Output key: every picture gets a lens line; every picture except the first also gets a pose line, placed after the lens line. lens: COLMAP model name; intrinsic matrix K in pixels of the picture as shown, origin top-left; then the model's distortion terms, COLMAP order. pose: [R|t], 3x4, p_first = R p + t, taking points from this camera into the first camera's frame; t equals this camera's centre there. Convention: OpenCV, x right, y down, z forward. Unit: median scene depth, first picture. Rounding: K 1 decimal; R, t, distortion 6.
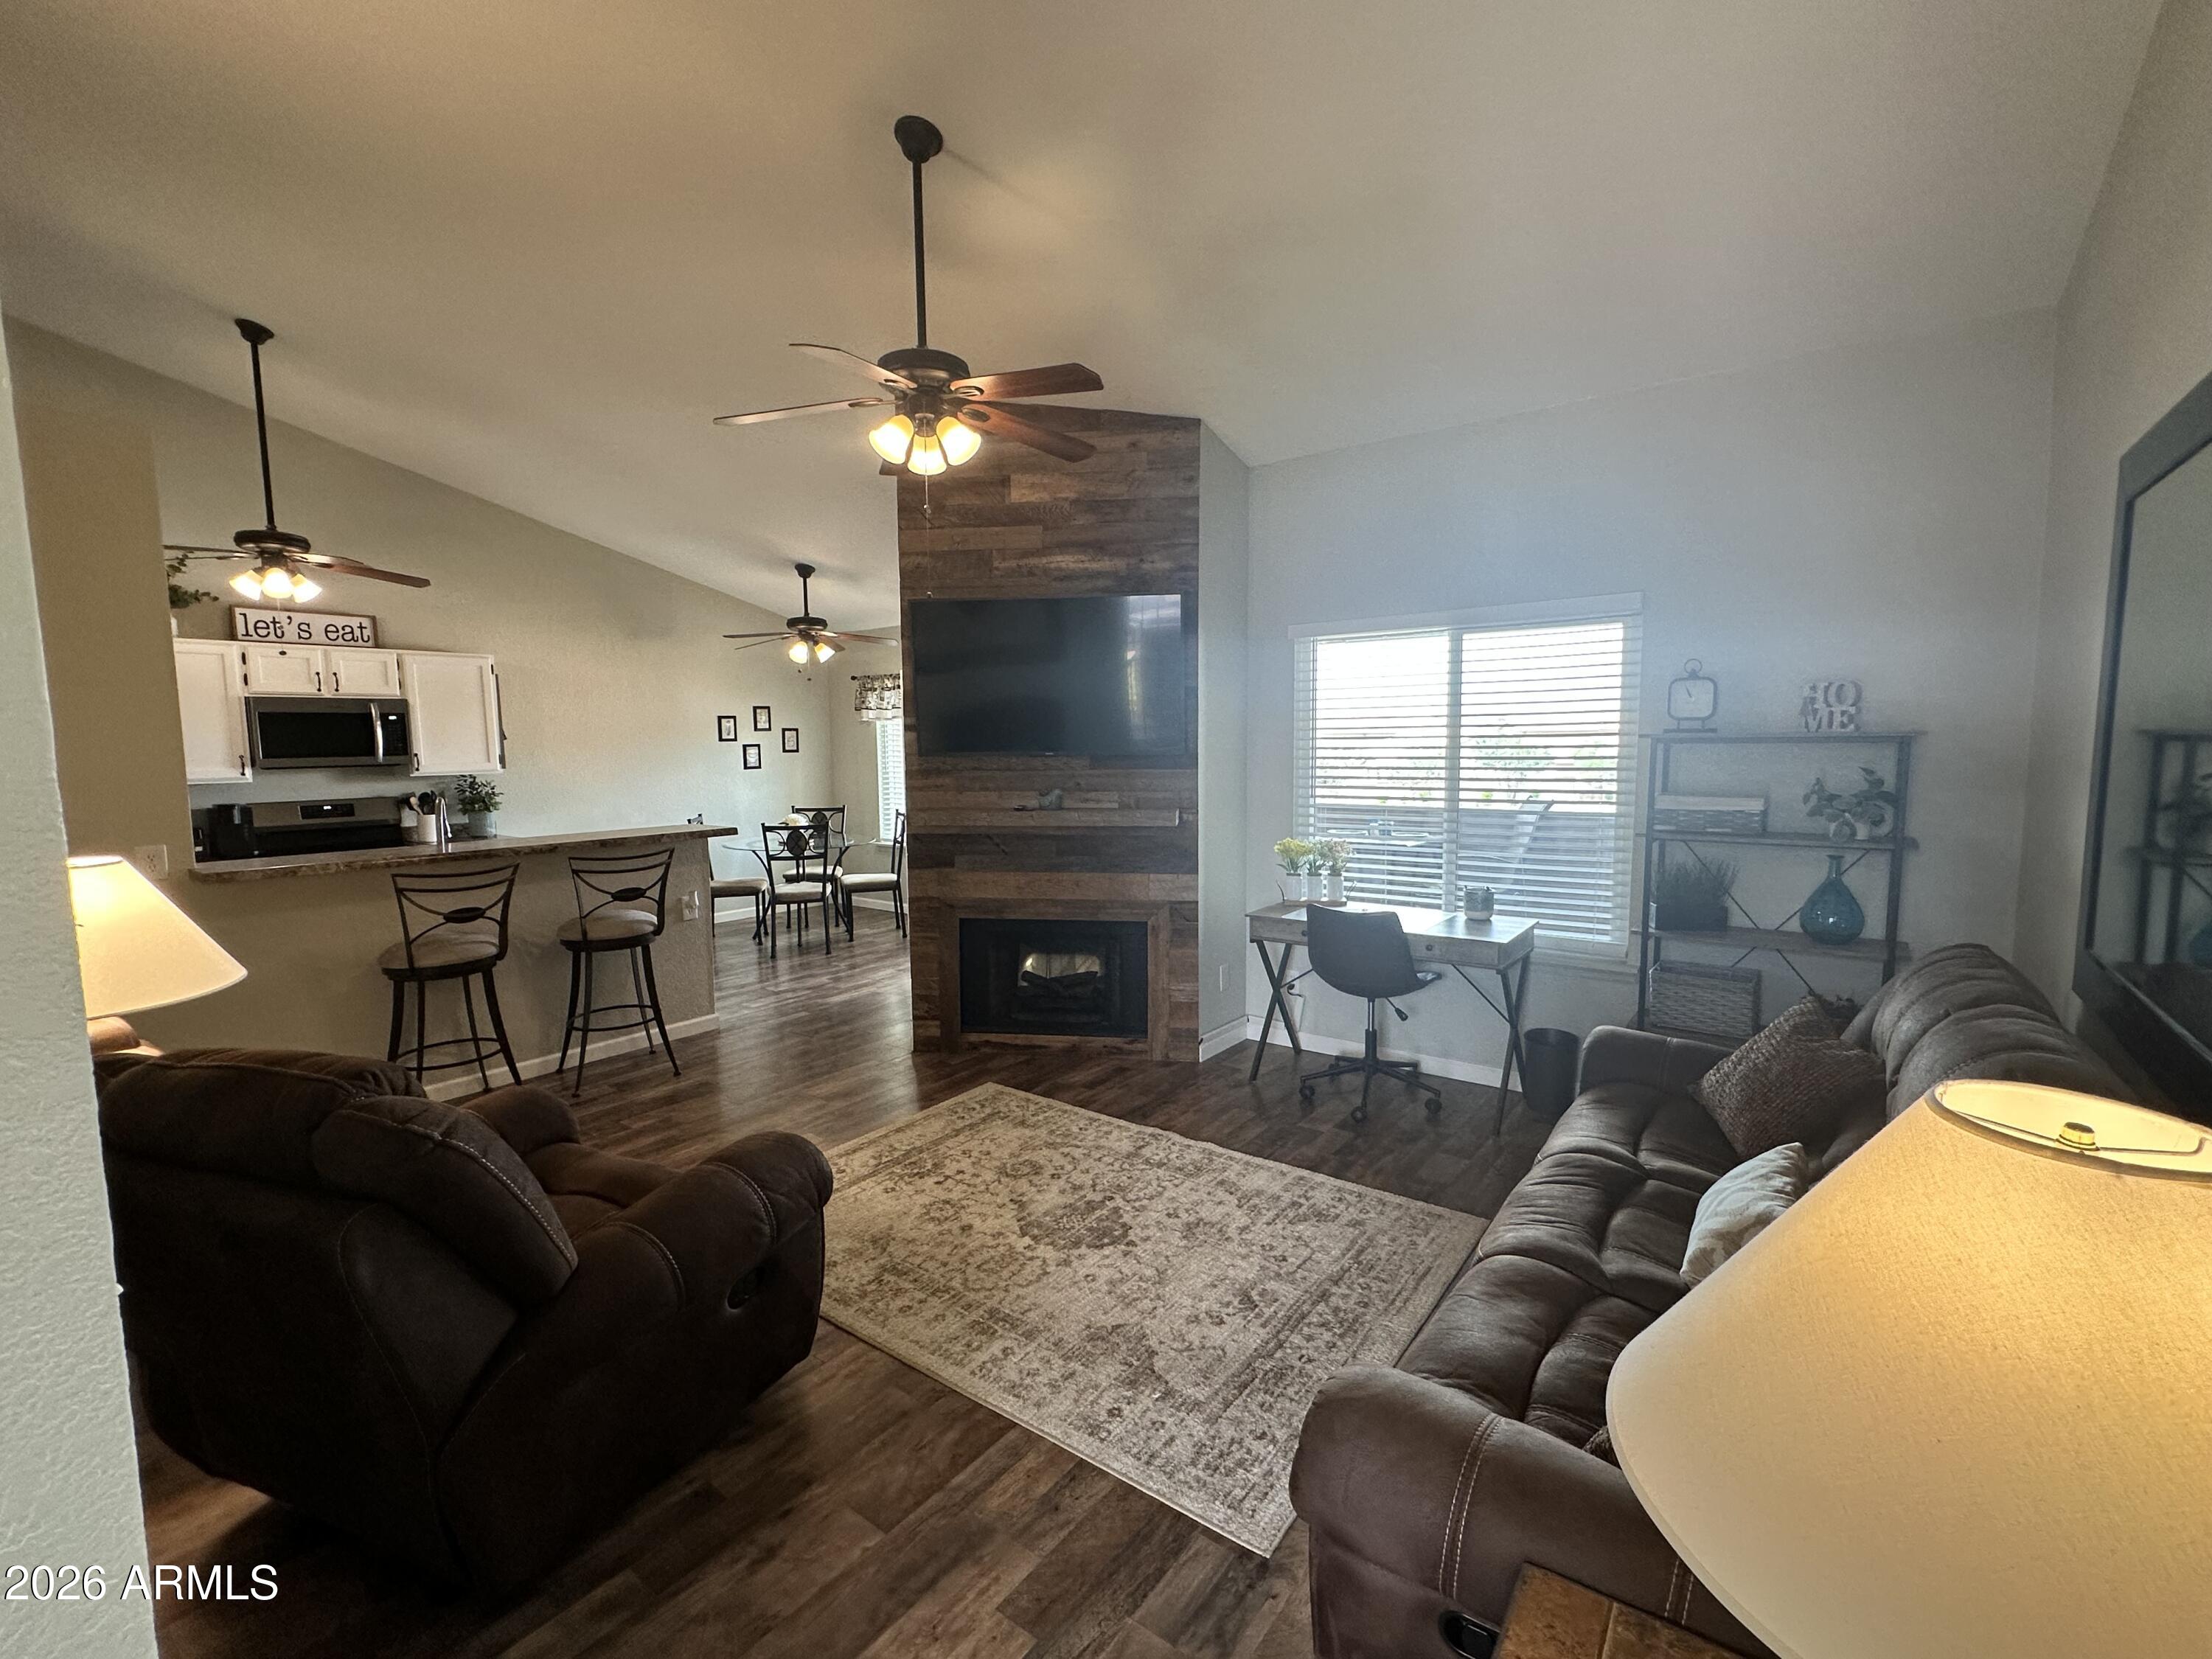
lens RADIAL K [[962.0, 0, 1106.0], [0, 962.0, 829.5], [0, 0, 1]] dist [-0.020296, -0.000133]
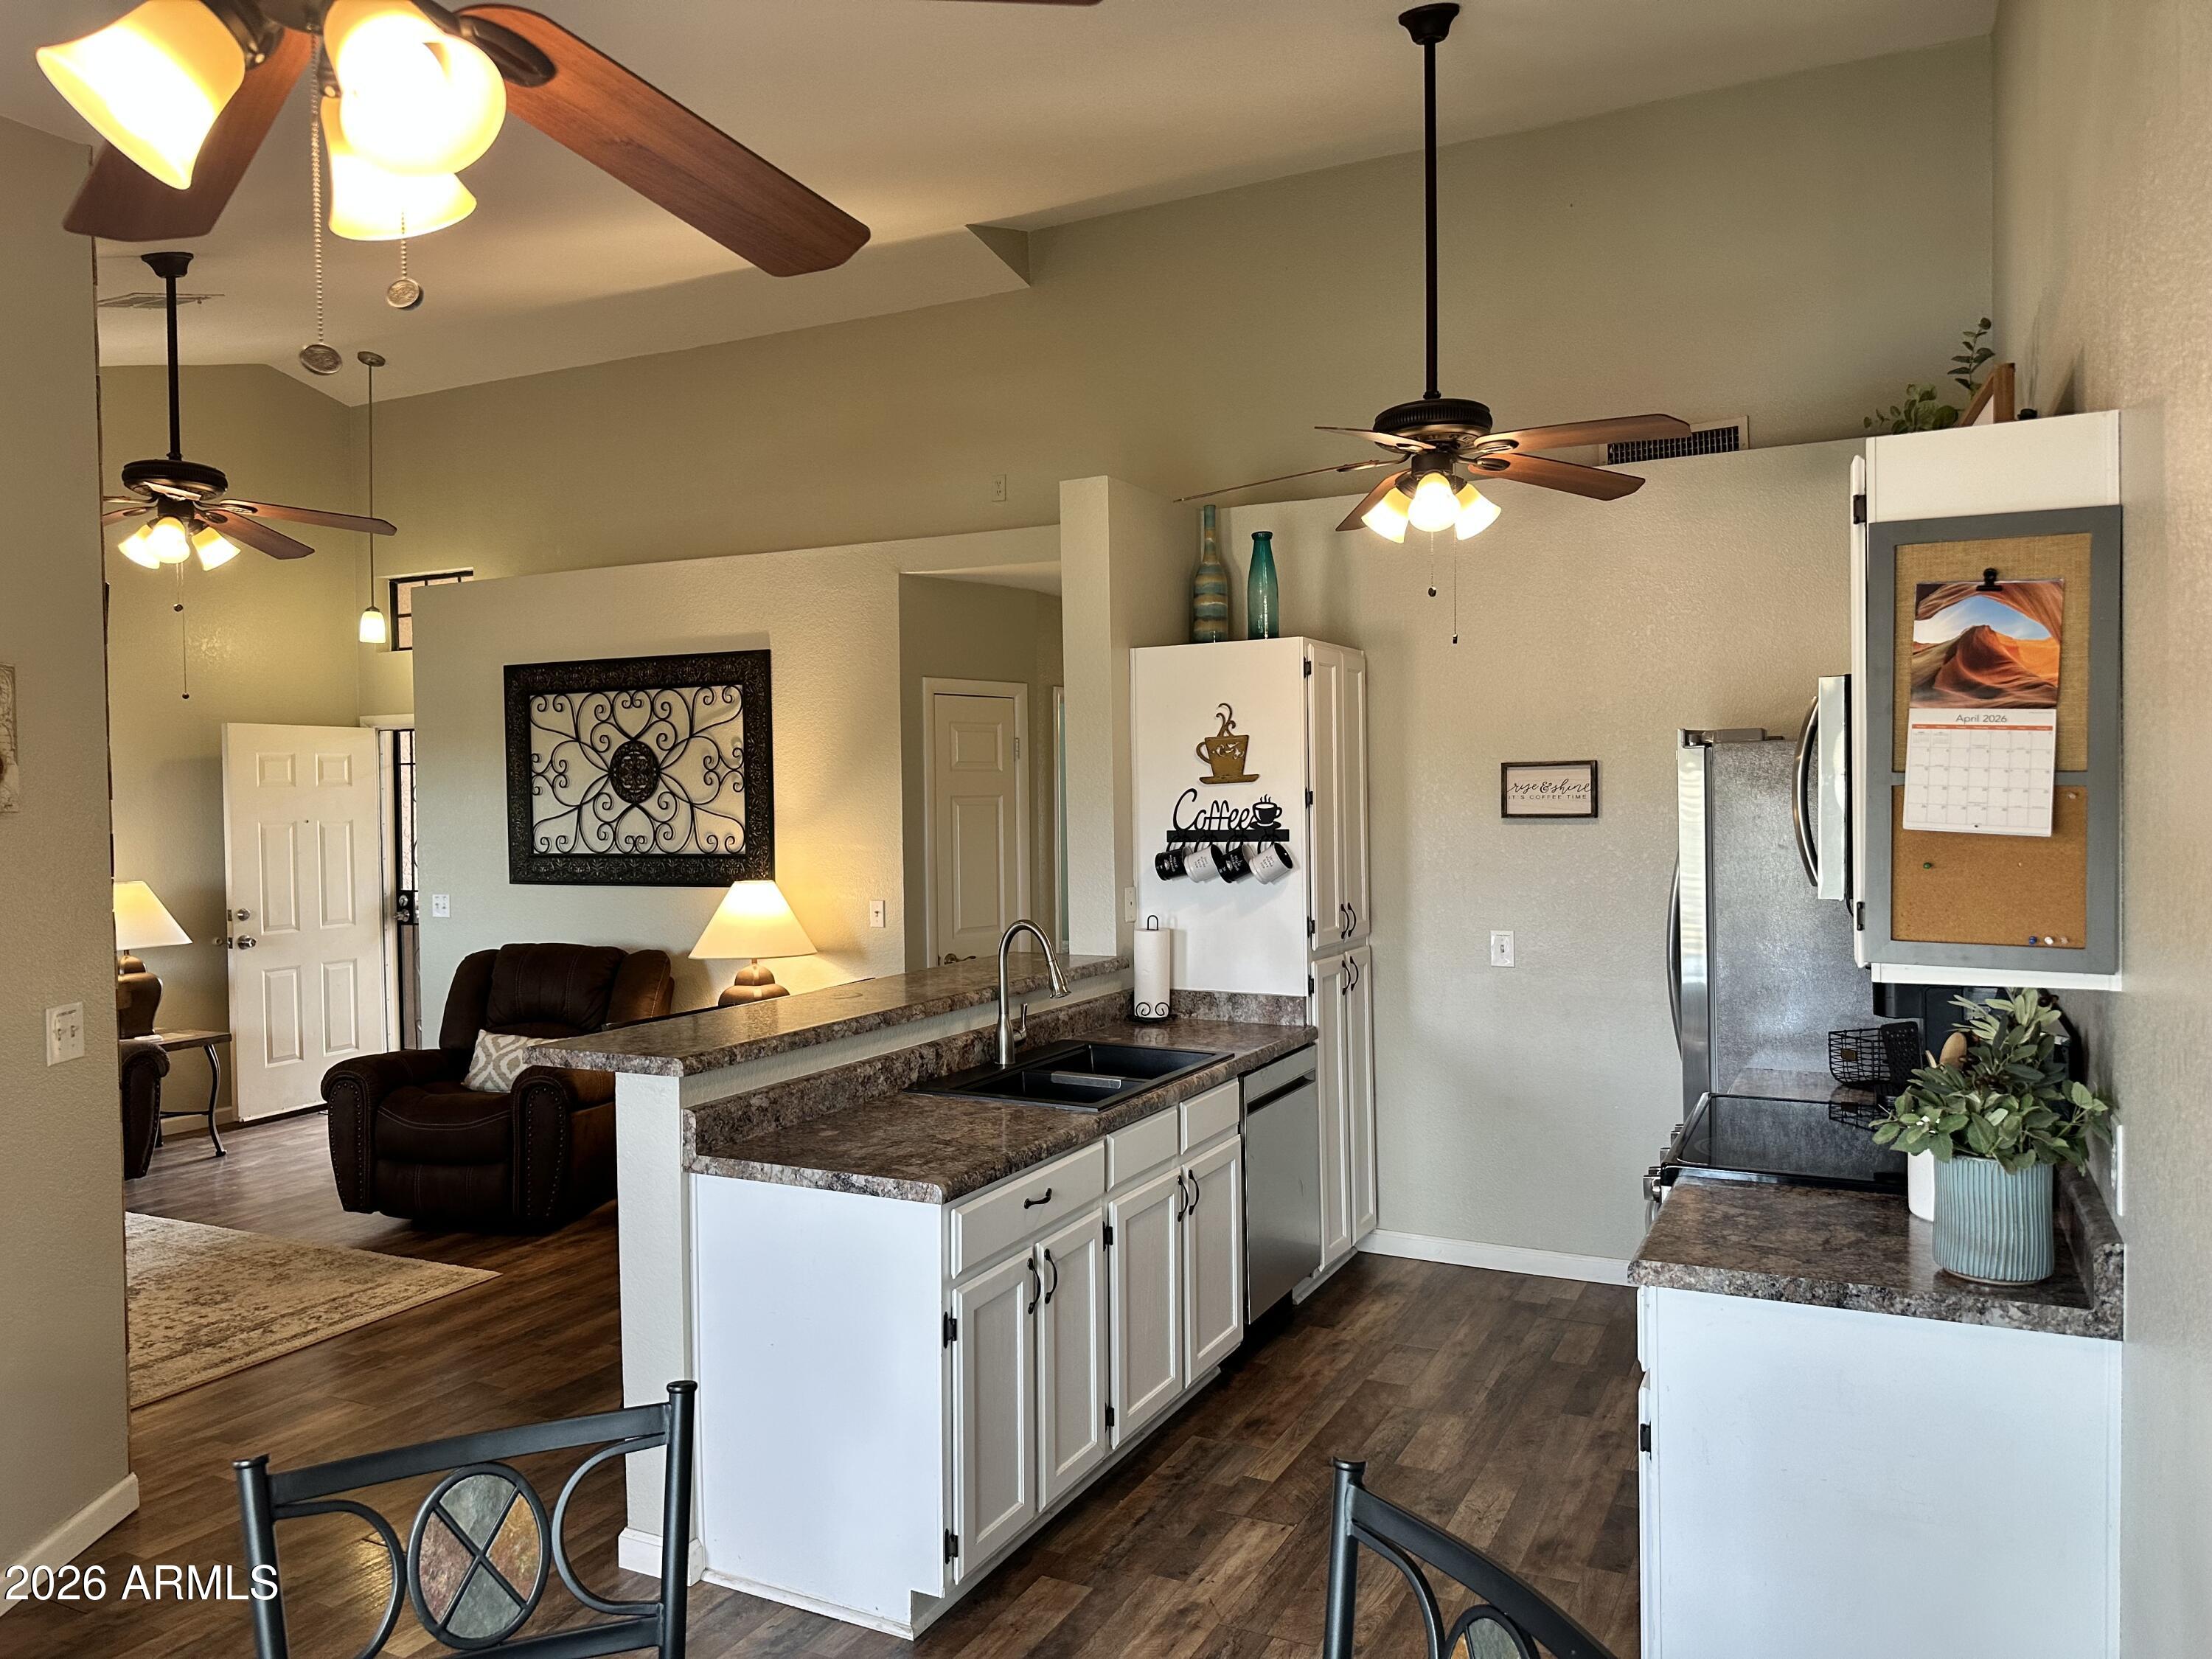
lens RADIAL K [[1544.4, 0, 1106.0], [0, 1544.4, 829.5], [0, 0, 1]] dist [0.177800, -0.268275]
pose [[-0.985964, 0.024841, -0.165100, -0.482055], [0.004548, 0.992499, 0.122169, -0.164364], [0.166897, 0.119703, -0.978681, 1.578861]]
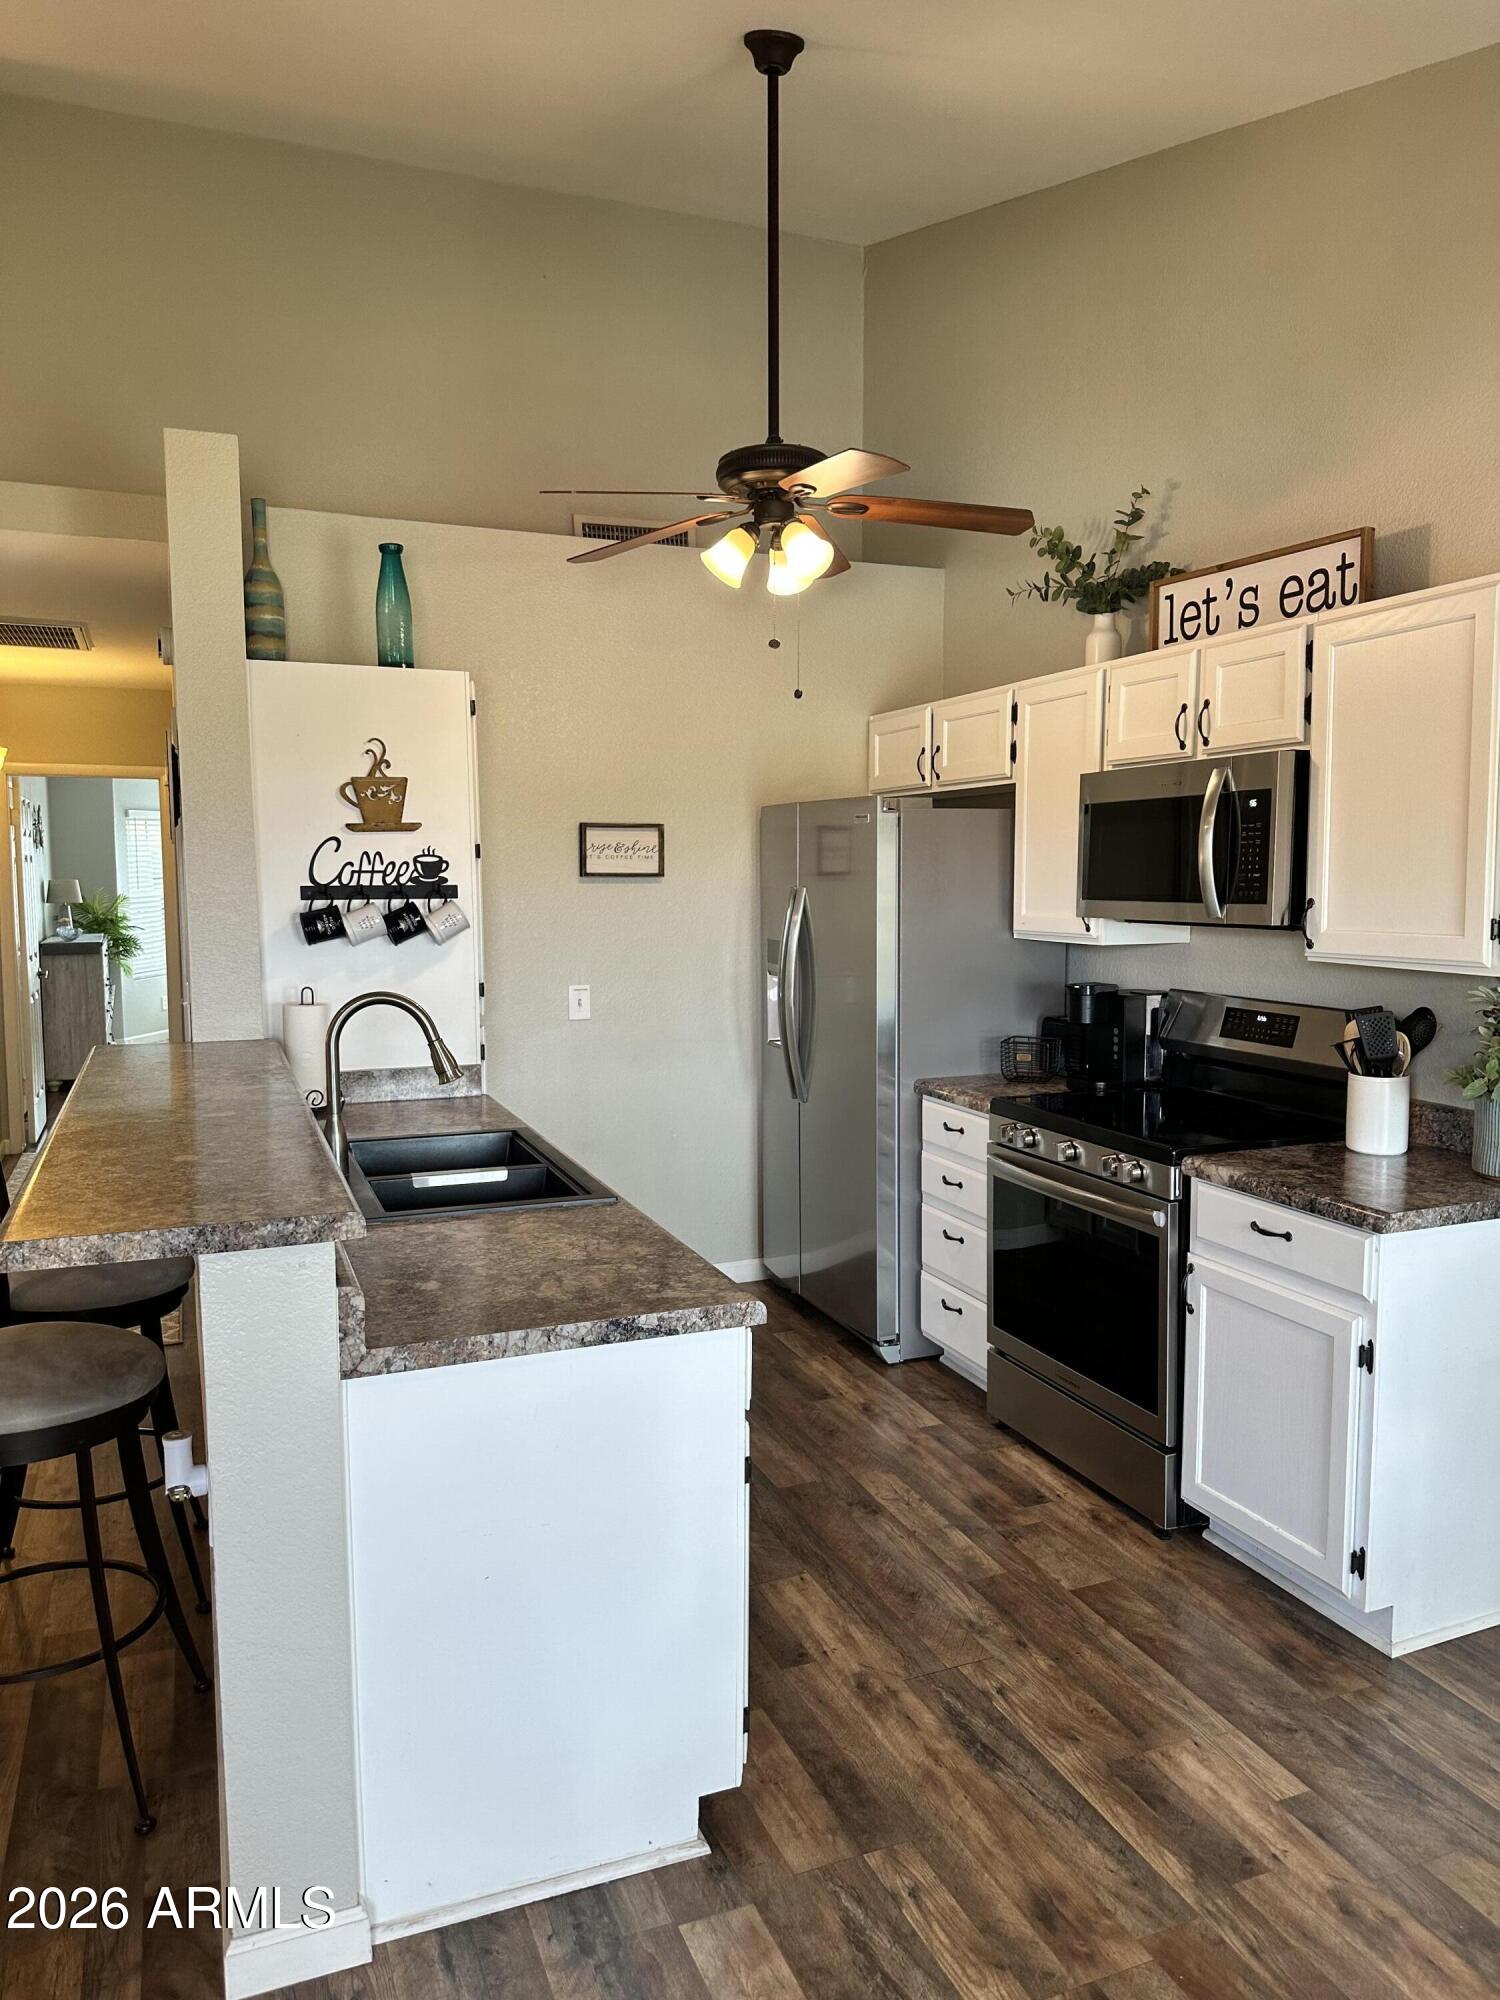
lens RADIAL K [[1396.4, 0, 750.0], [0, 1396.4, 1000.0], [0, 0, 1]] dist [0.177800, -0.268275]
pose [[-0.514493, 0.088033, -0.852964, -0.156355], [-0.081143, 0.985254, 0.150630, -0.117135], [0.853647, 0.146710, -0.499763, 1.216543]]
